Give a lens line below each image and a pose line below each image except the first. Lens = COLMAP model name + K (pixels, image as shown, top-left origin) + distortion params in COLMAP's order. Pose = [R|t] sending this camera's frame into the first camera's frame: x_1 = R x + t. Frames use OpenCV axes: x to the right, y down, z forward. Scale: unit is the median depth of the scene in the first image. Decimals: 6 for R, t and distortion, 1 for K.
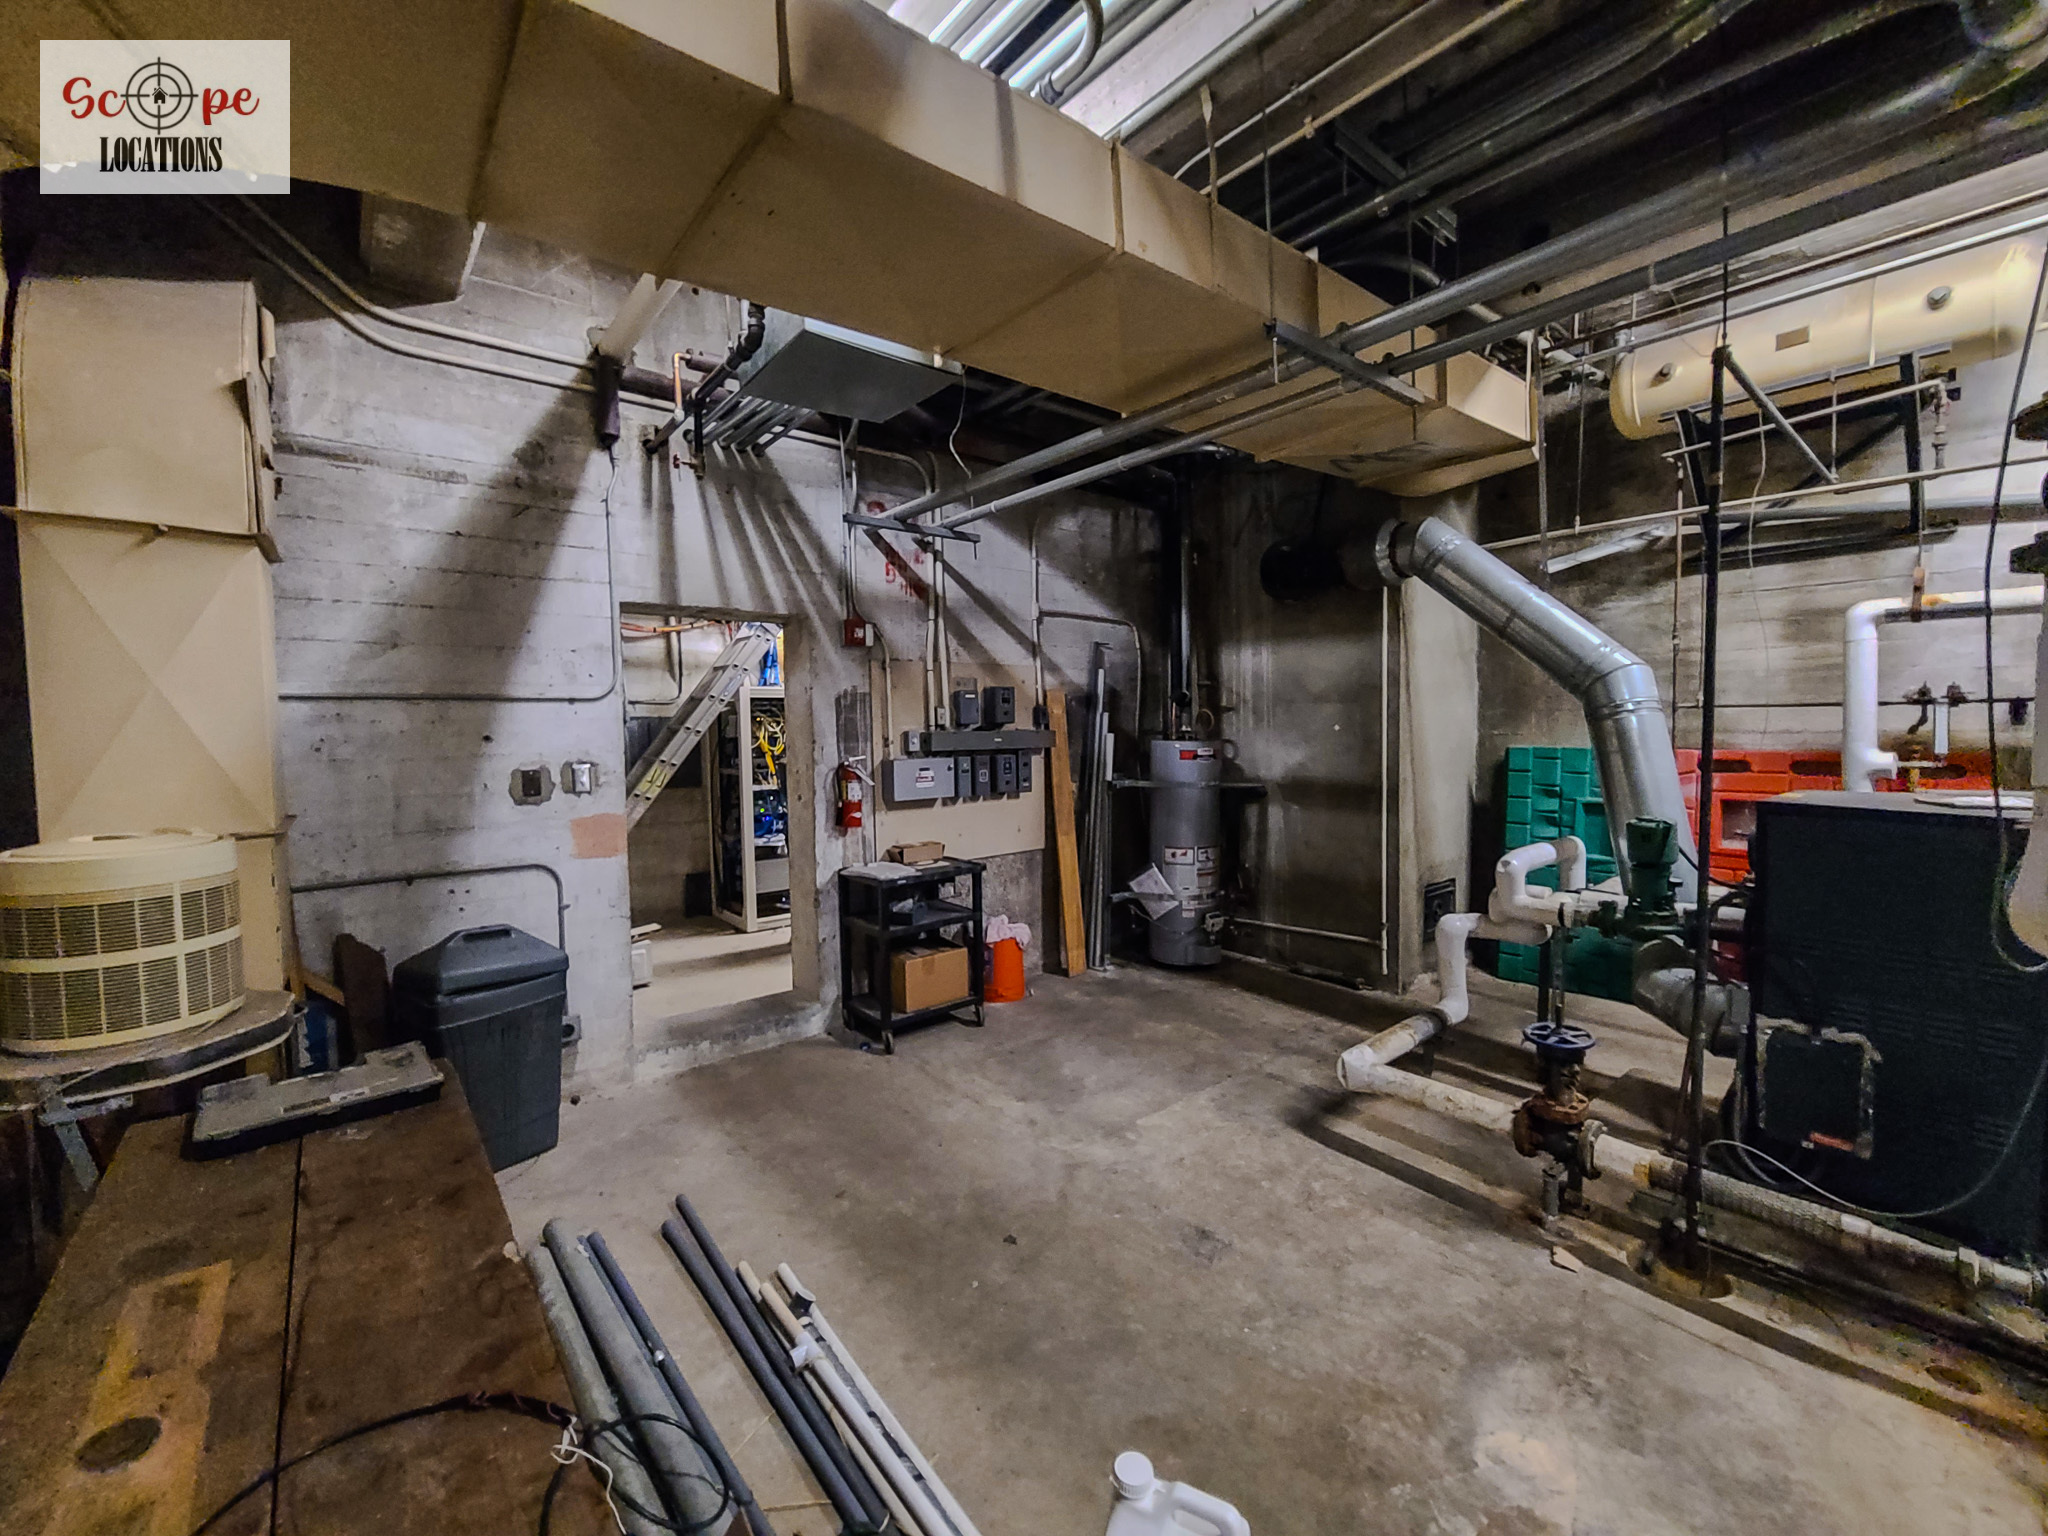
lens RADIAL K [[832.1, 0, 1028.9], [0, 832.1, 764.3], [0, 0, 1]] dist [0.000543, -0.002836]
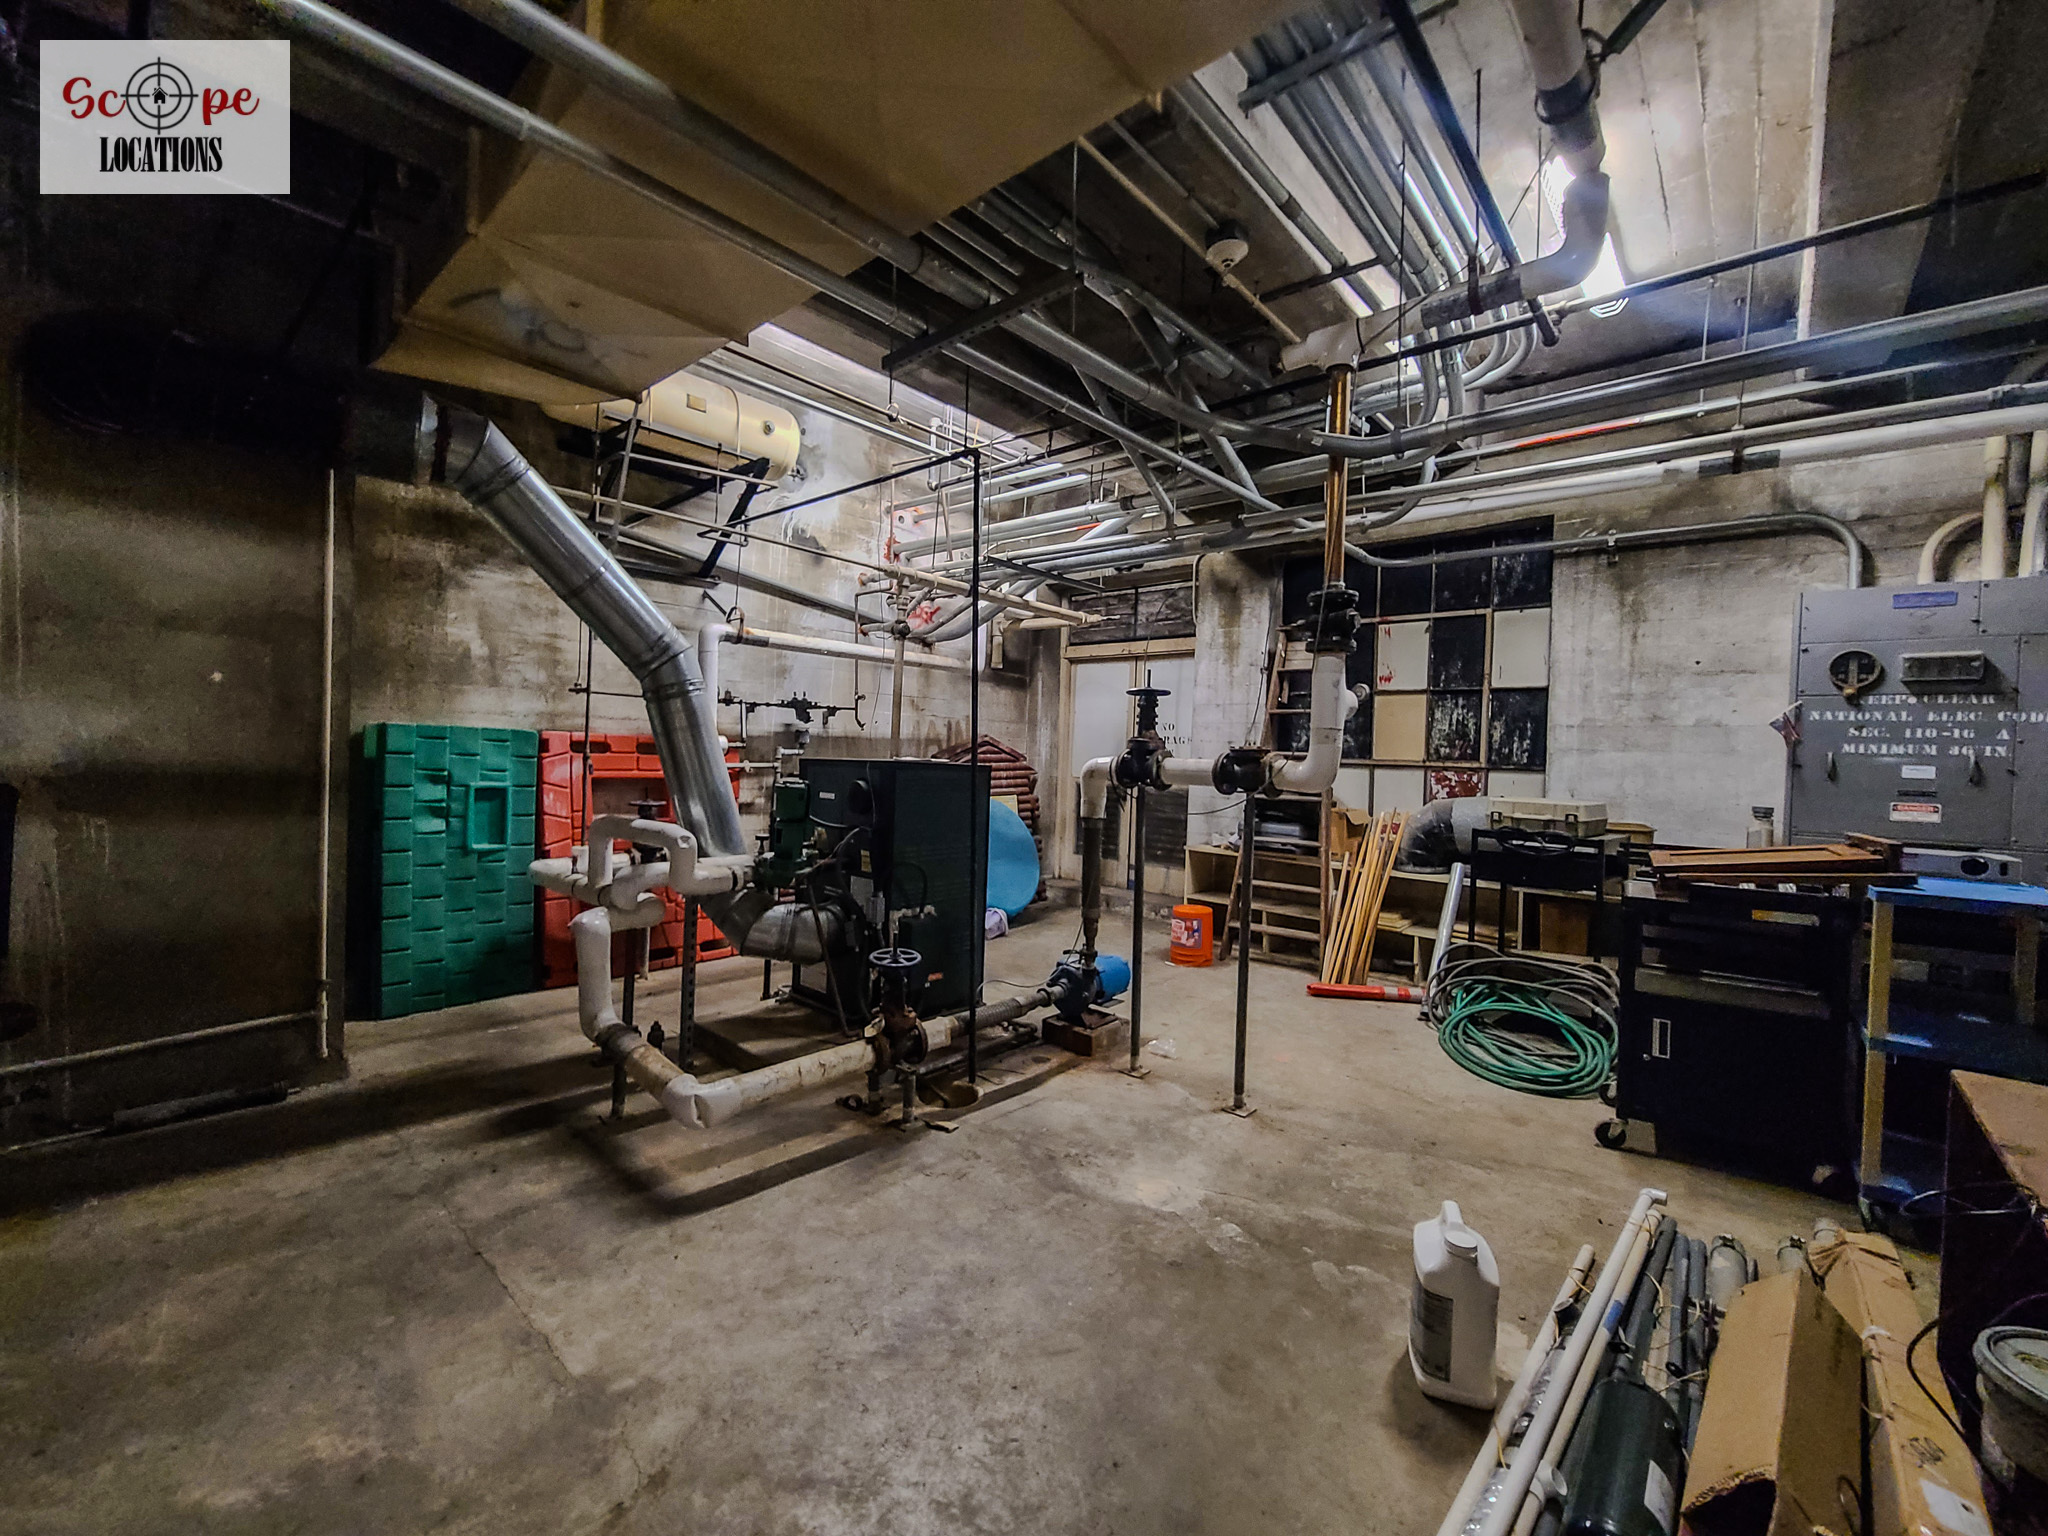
lens RADIAL K [[832.1, 0, 1028.9], [0, 832.1, 764.3], [0, 0, 1]] dist [0.000543, -0.002836]
pose [[-0.155588, -0.004660, 0.987811, -0.345290], [0.016181, 0.999843, 0.007266, 0.026323], [-0.987689, 0.017115, -0.155488, 0.606219]]
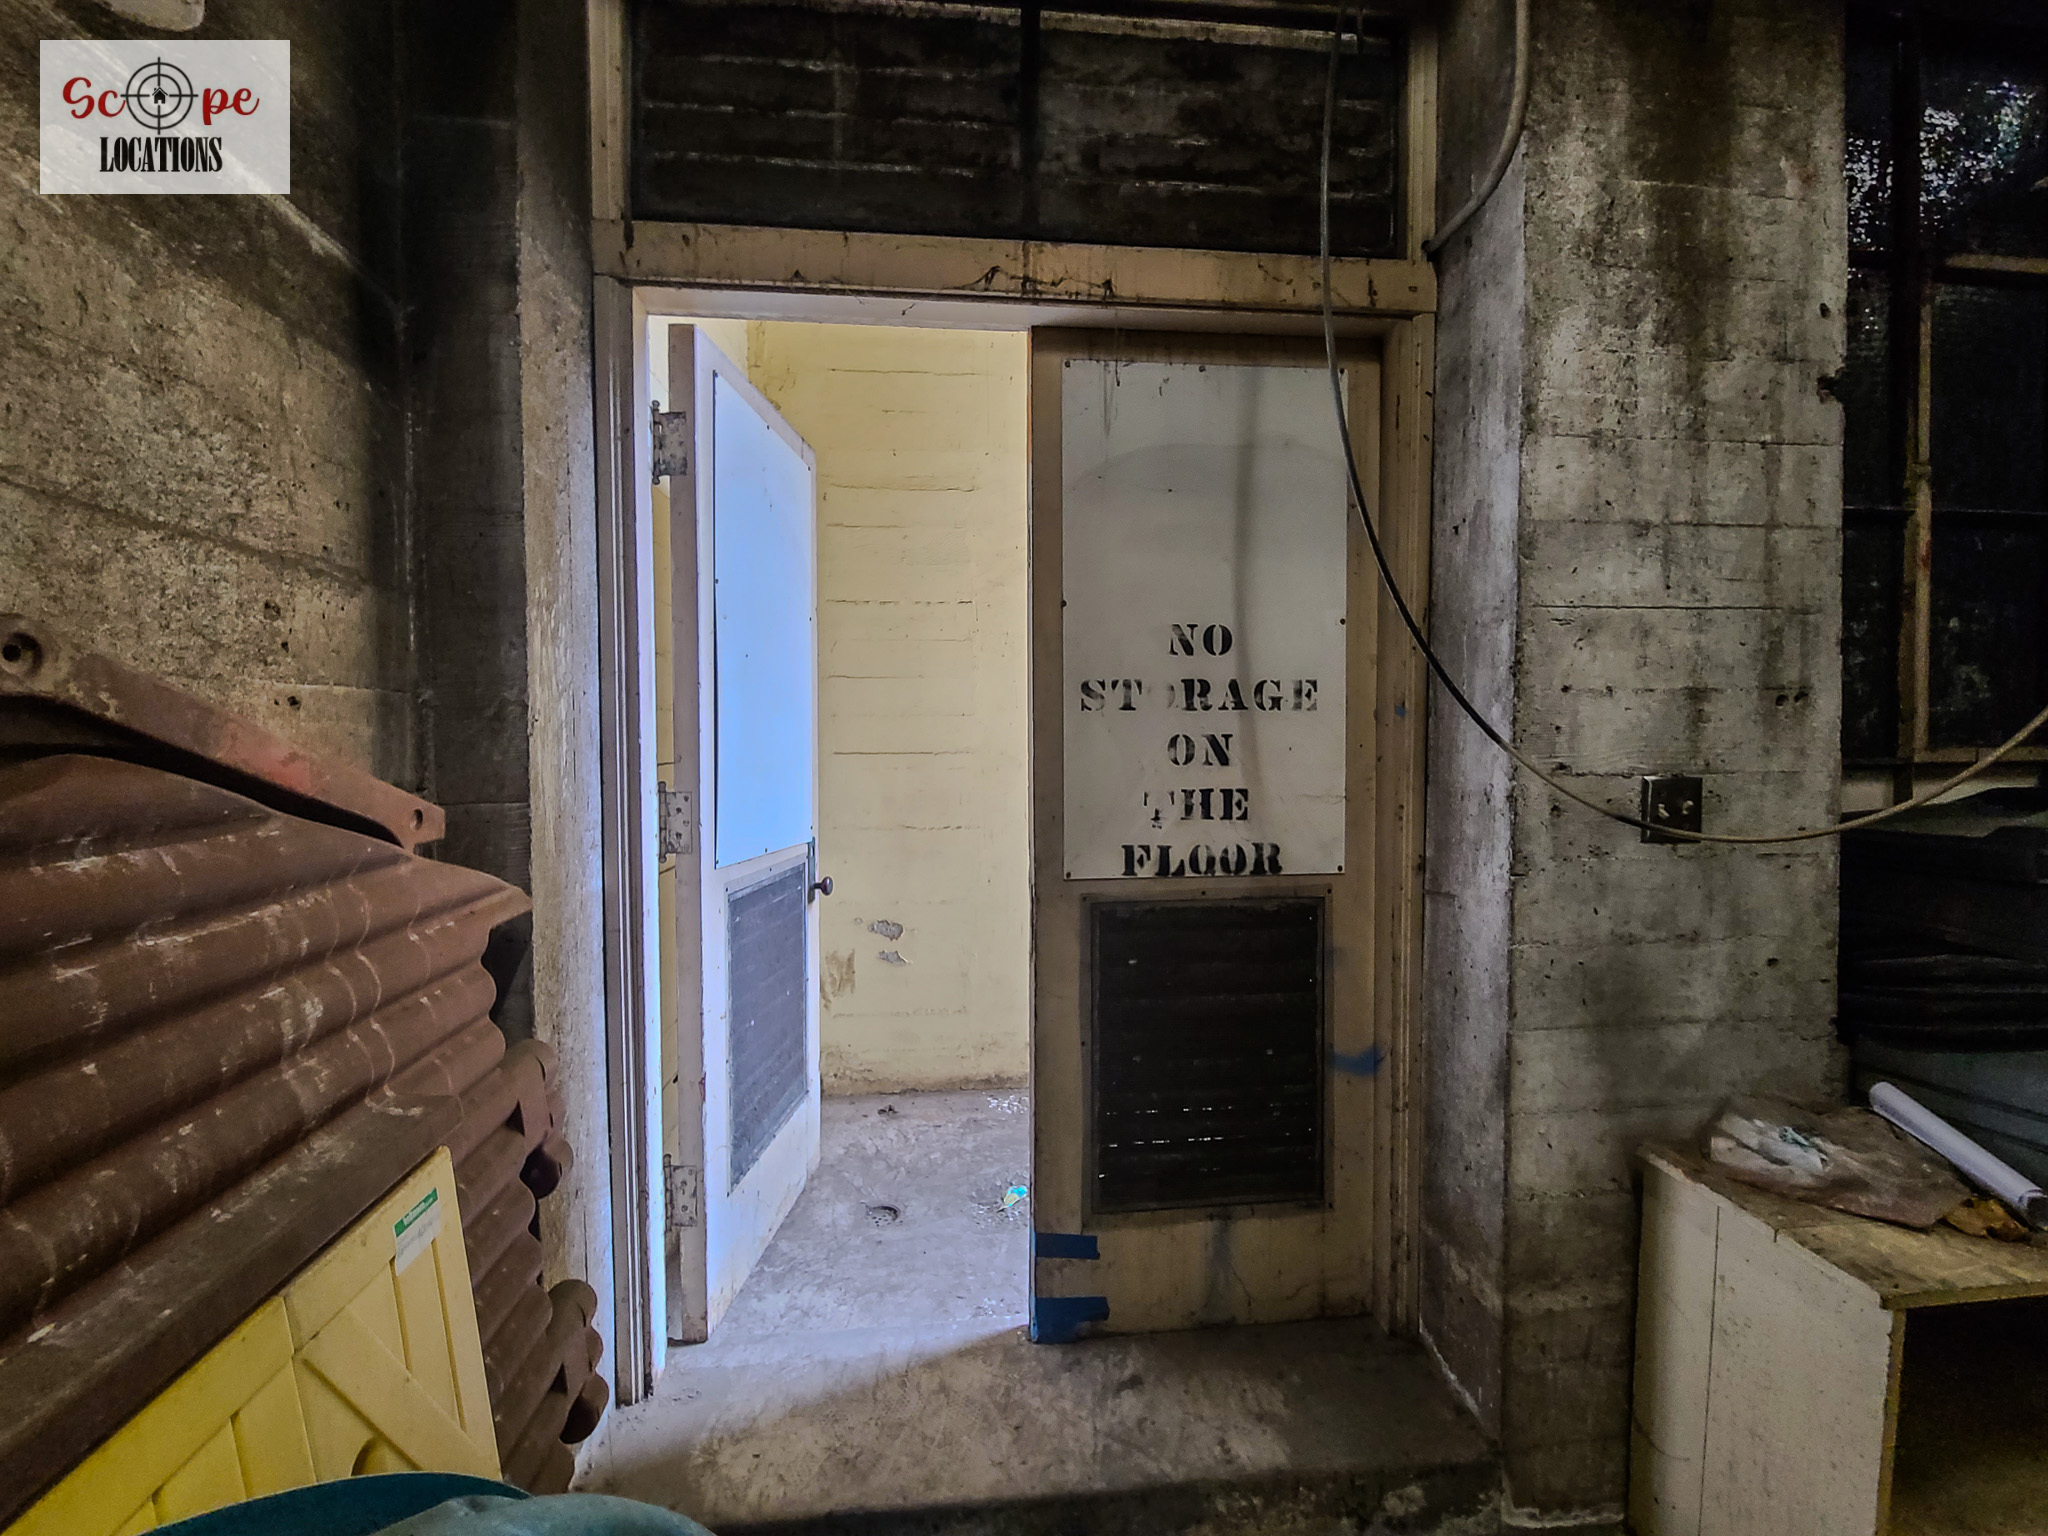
lens RADIAL K [[832.1, 0, 1028.9], [0, 832.1, 764.3], [0, 0, 1]] dist [0.000543, -0.002836]
pose [[-0.831519, 0.007046, 0.555452, 1.099731], [0.045741, 0.997392, 0.055824, 0.001241], [-0.553610, 0.071826, -0.829673, 0.452432]]
